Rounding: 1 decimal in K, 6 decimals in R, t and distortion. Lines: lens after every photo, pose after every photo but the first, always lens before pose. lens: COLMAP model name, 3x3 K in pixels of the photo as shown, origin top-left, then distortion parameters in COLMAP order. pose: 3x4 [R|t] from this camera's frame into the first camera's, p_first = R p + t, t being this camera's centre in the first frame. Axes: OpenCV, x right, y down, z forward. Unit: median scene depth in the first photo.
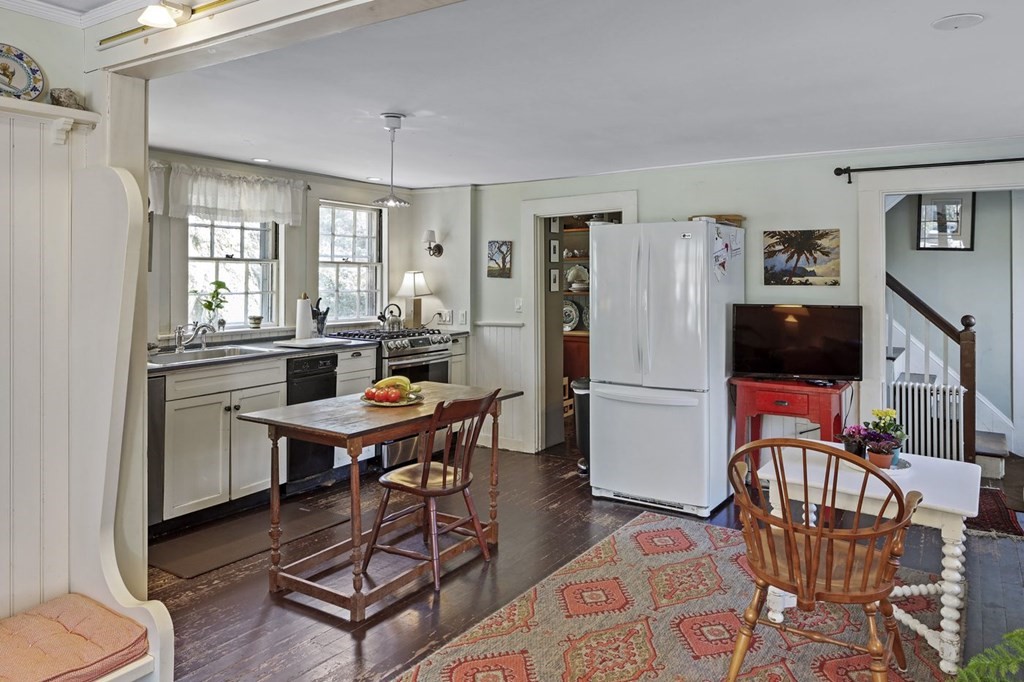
lens RADIAL K [[710.2, 0, 512.0], [0, 710.2, 341.0], [0, 0, 1]] dist [-0.003333, -0.000667]
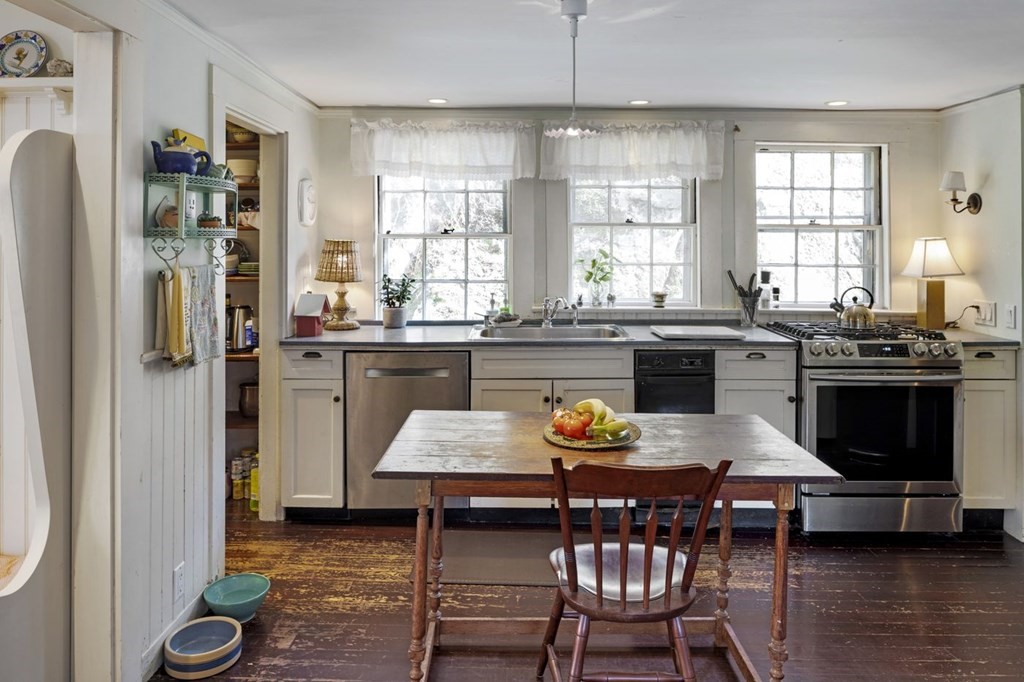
lens RADIAL K [[728.9, 0, 511.5], [0, 728.9, 260.5], [0, 0, 1]] dist [-0.008113, -0.002579]
pose [[0.539130, 0.022286, -0.841928, 0.246977], [-0.081293, 0.996359, -0.025682, -0.035607], [0.838290, 0.082289, 0.538979, 0.392087]]
